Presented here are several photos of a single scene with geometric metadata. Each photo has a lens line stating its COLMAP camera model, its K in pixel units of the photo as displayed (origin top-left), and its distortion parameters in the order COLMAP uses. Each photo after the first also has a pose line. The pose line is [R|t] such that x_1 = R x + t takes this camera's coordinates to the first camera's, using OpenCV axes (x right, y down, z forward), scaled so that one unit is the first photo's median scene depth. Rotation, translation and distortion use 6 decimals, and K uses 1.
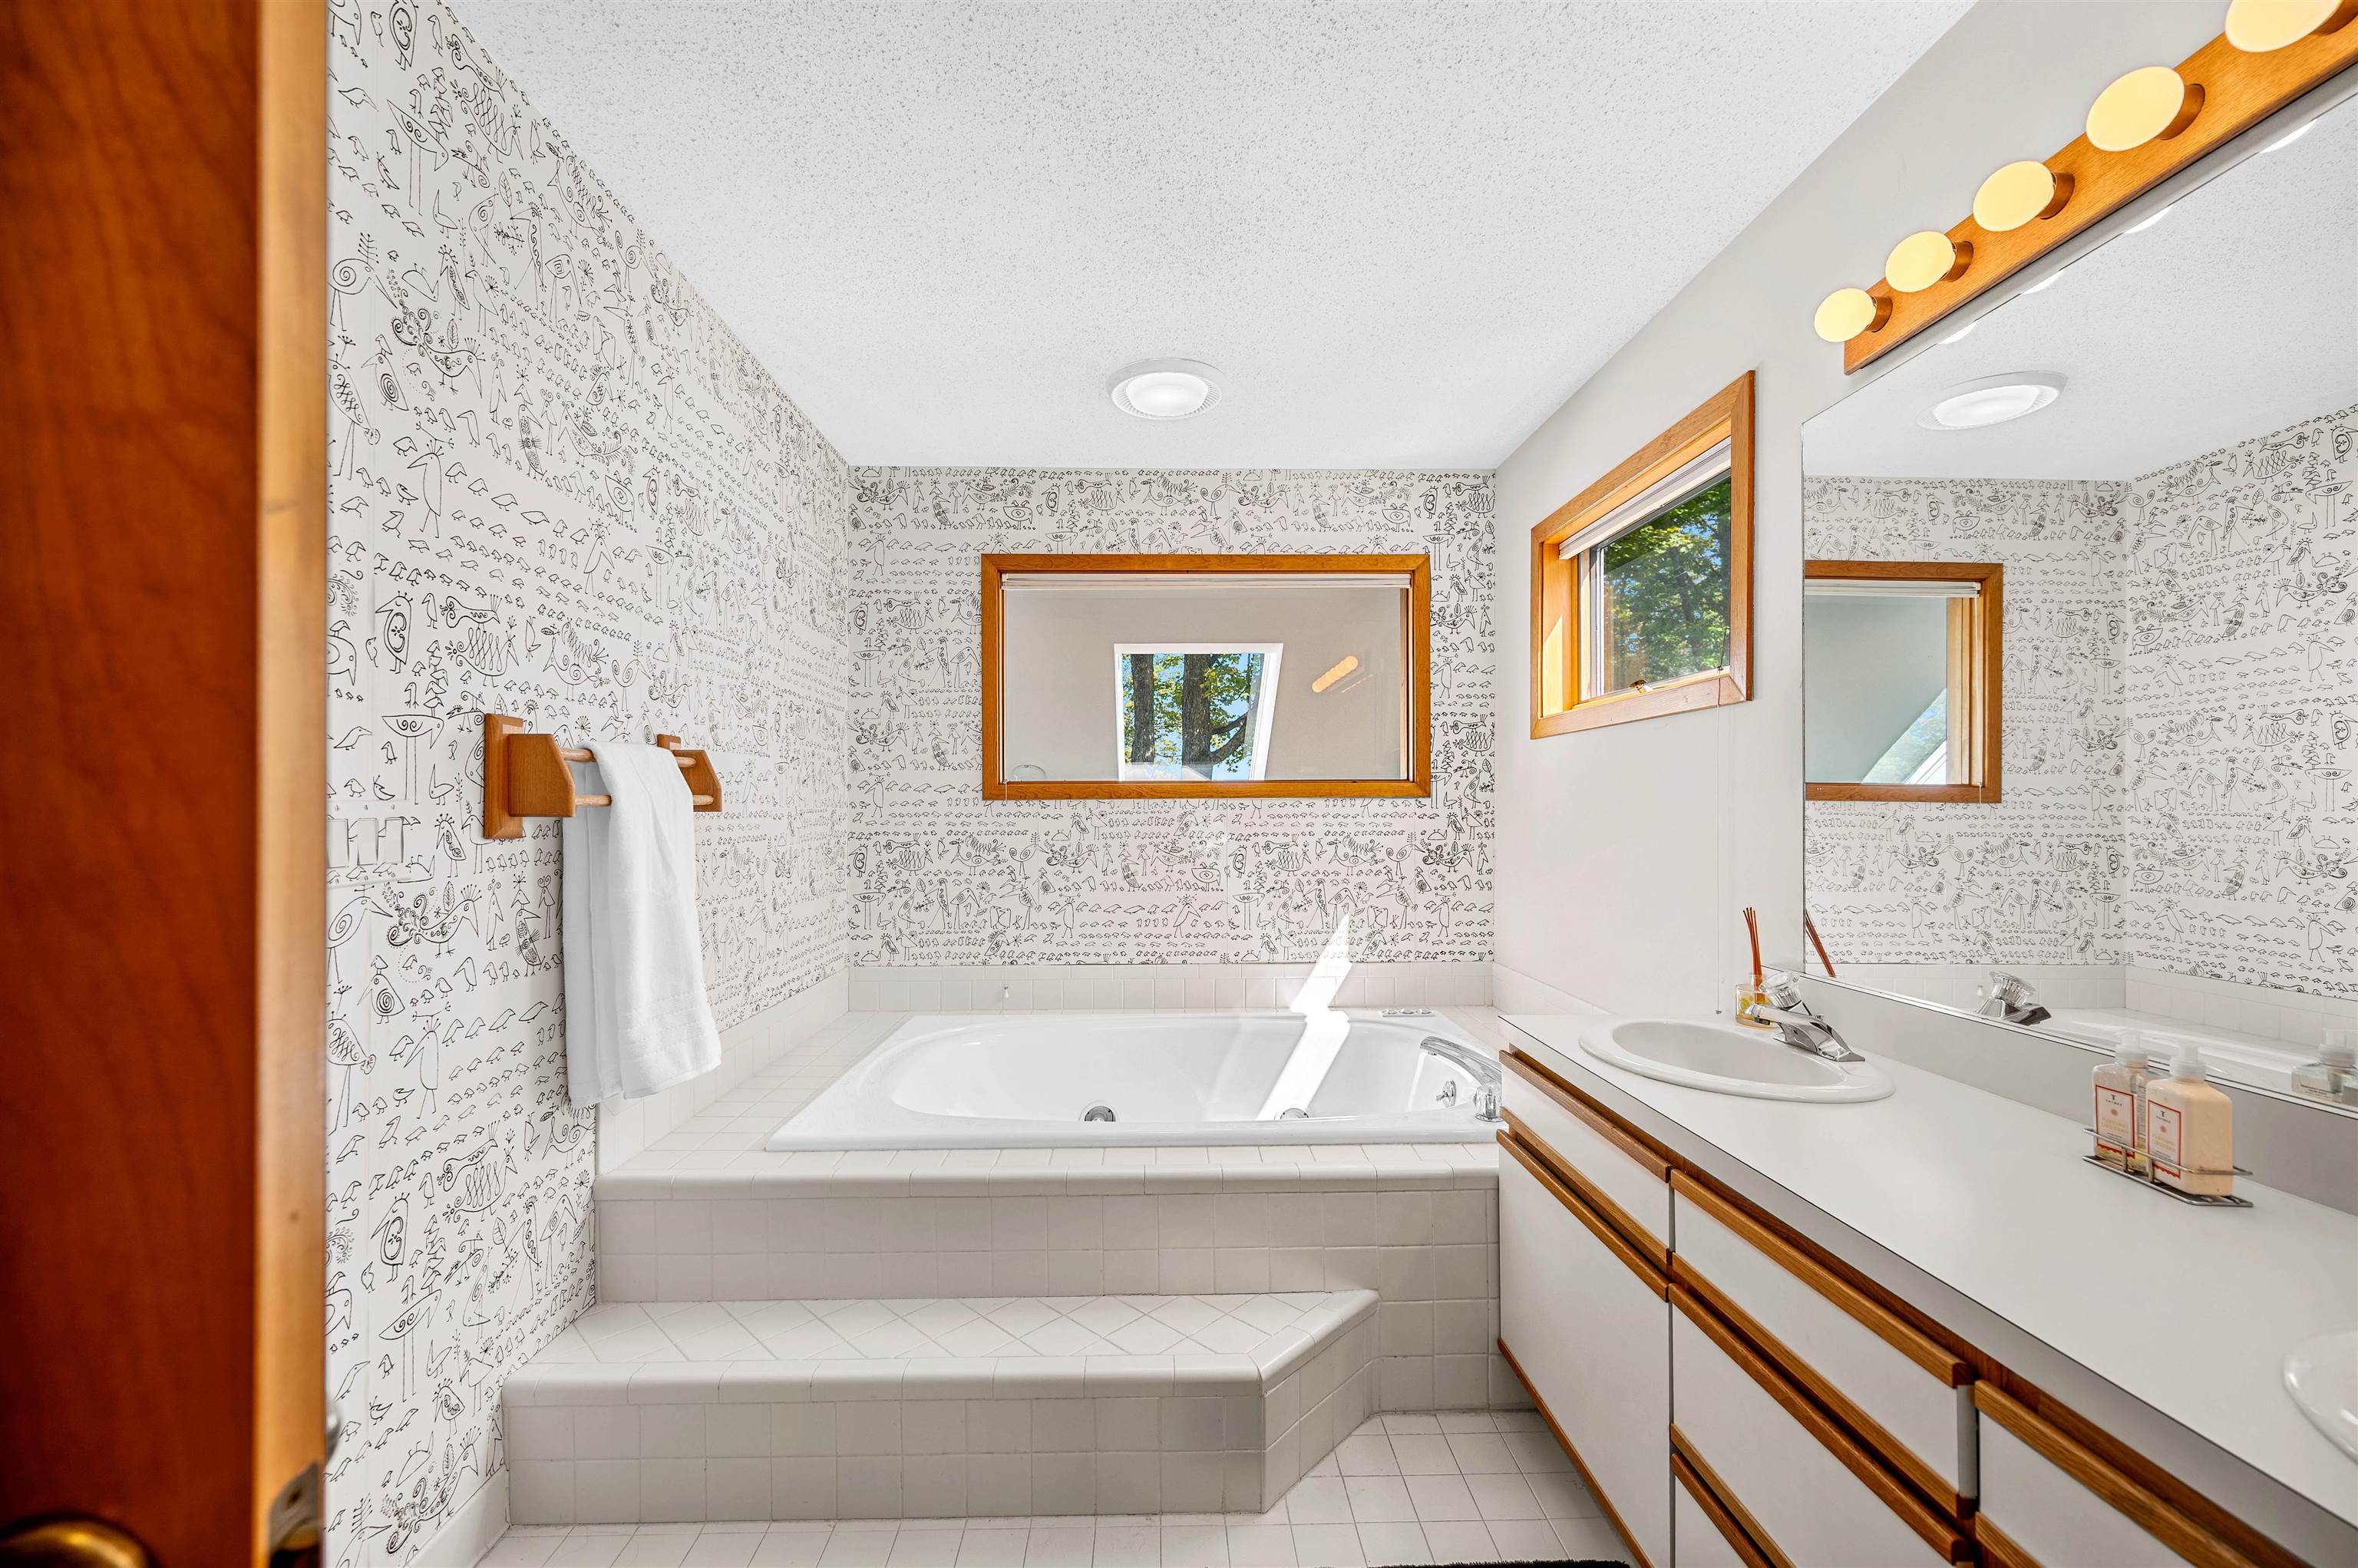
lens RADIAL K [[947.7, 0, 1179.2], [0, 947.7, 800.1], [0, 0, 1]] dist [0.008273, -0.000847]
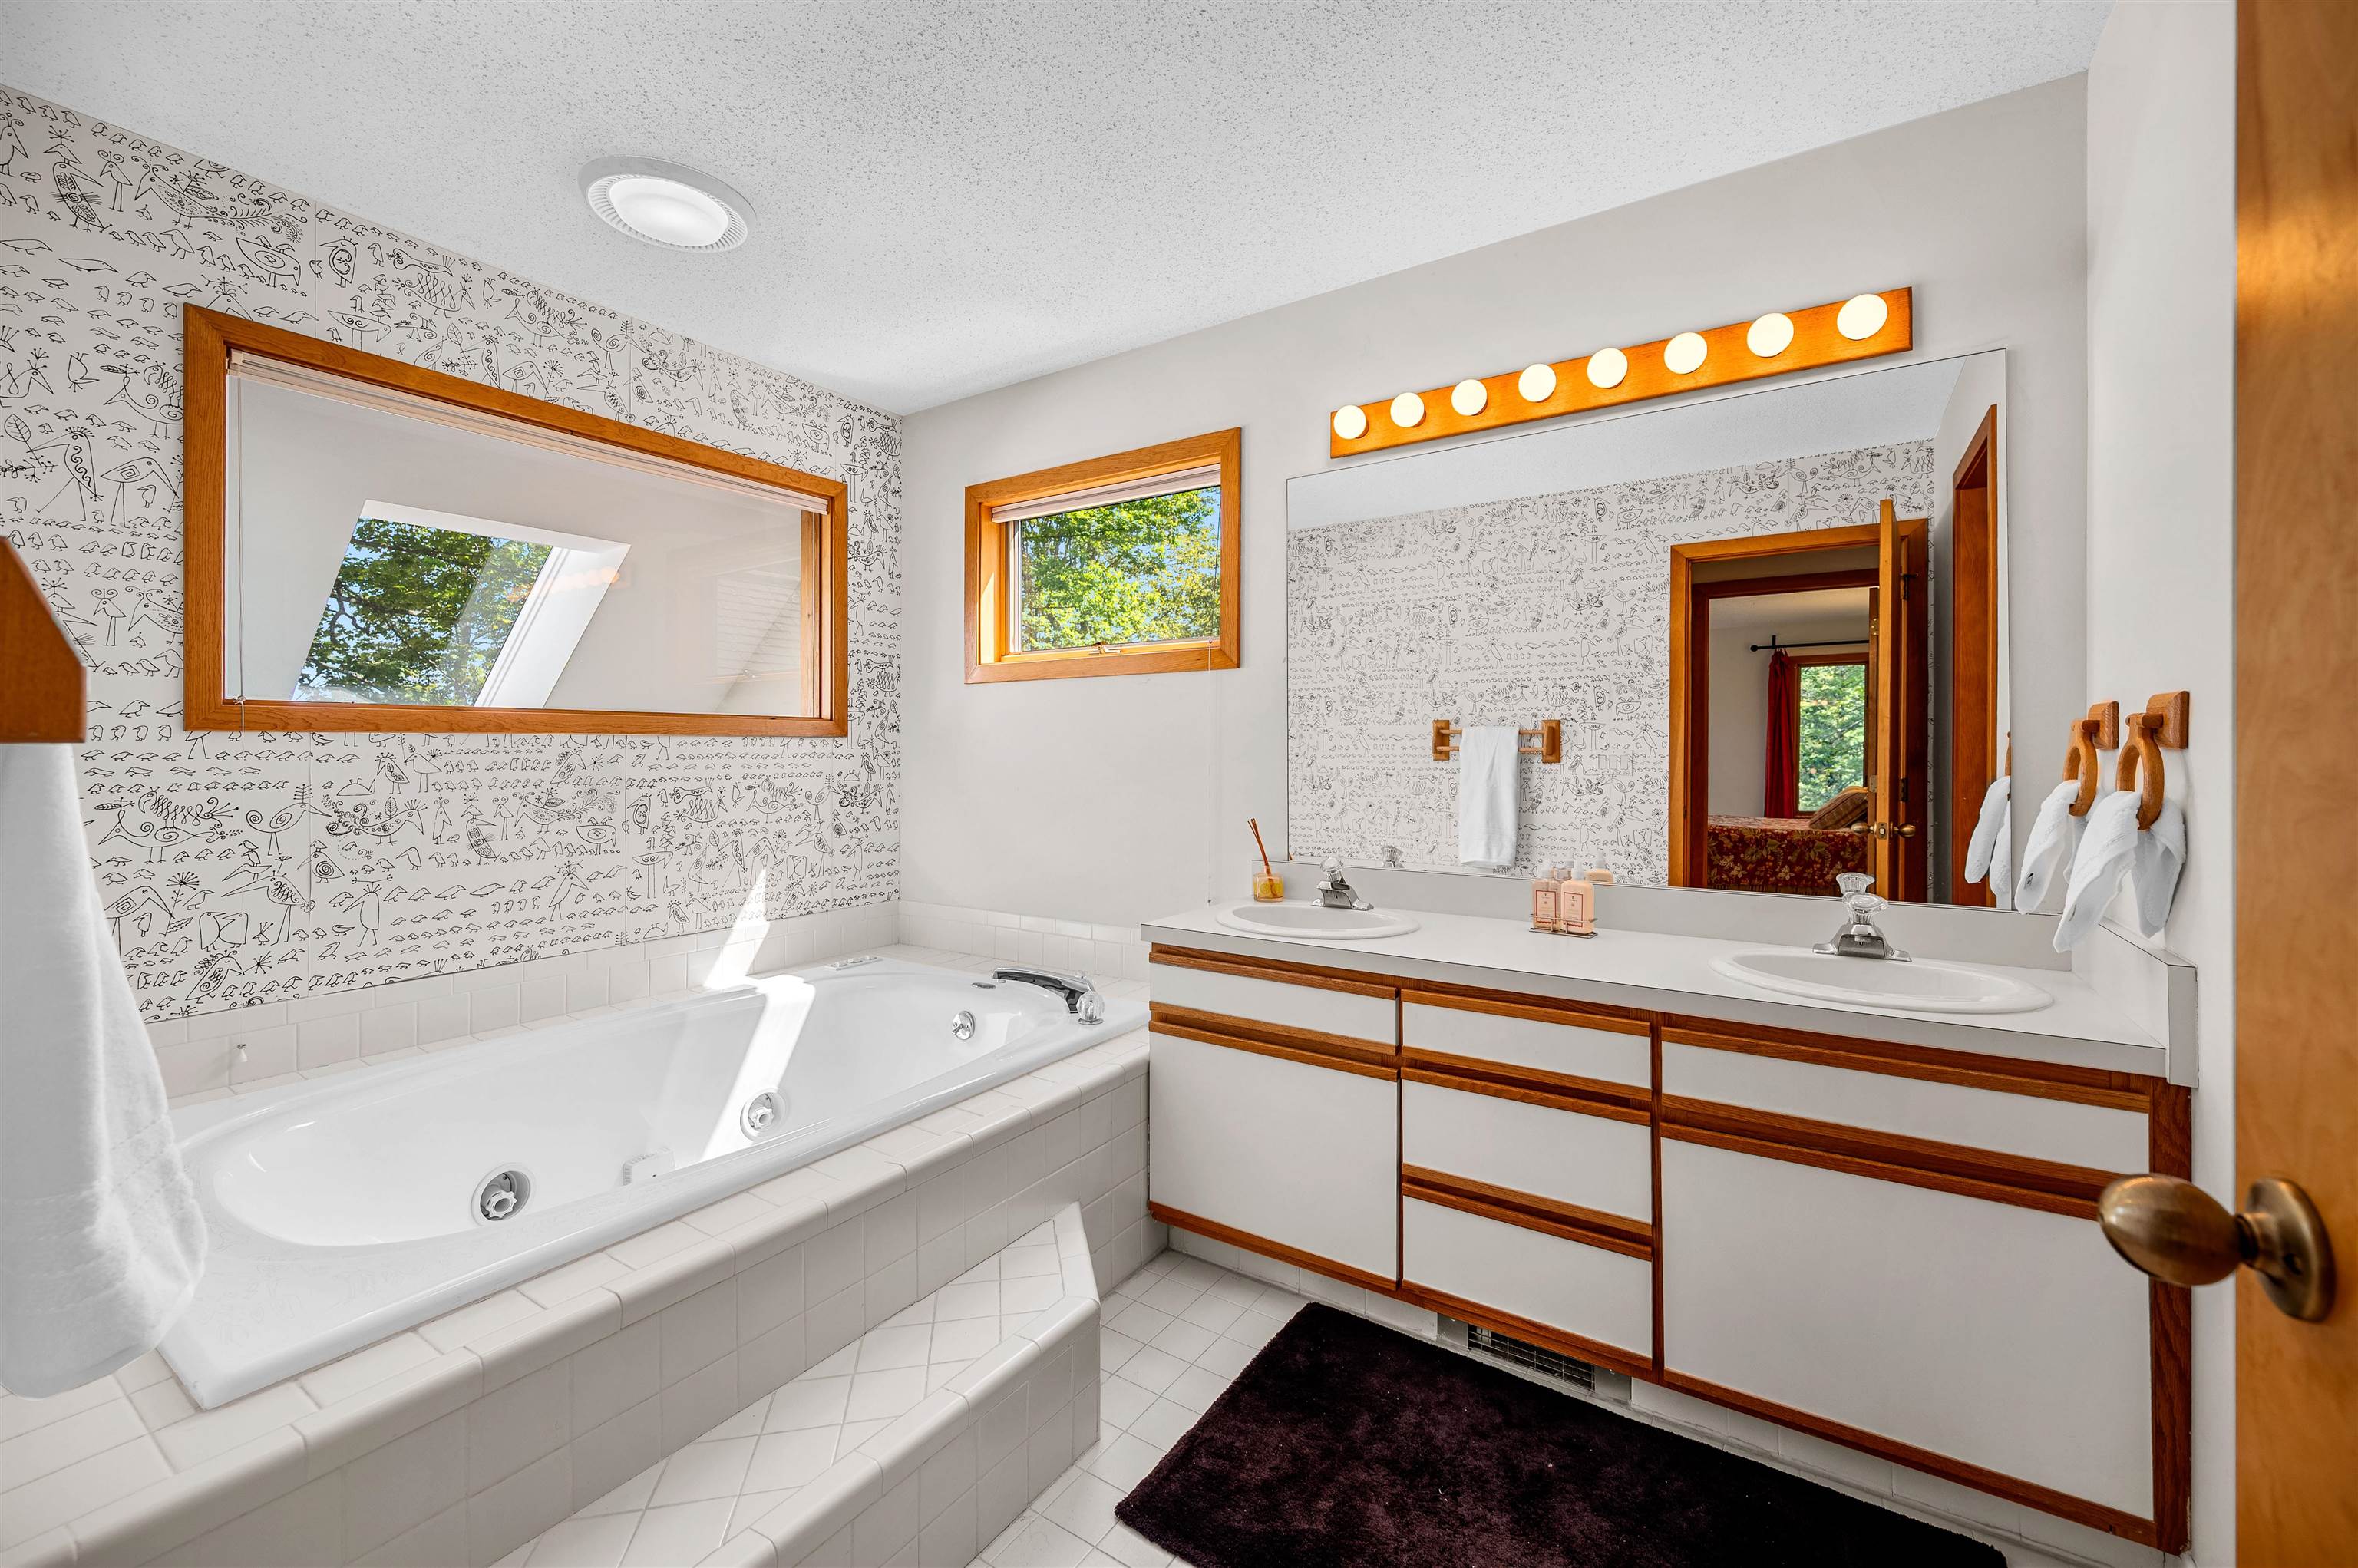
lens RADIAL K [[947.7, 0, 1186.7], [0, 947.7, 748.1], [0, 0, 1]] dist [0.008273, -0.000847]
pose [[0.577151, 0.005014, 0.816622, -0.324935], [-0.001792, 0.999987, -0.004873, 0.012503], [-0.816636, 0.001349, 0.577152, 0.165807]]
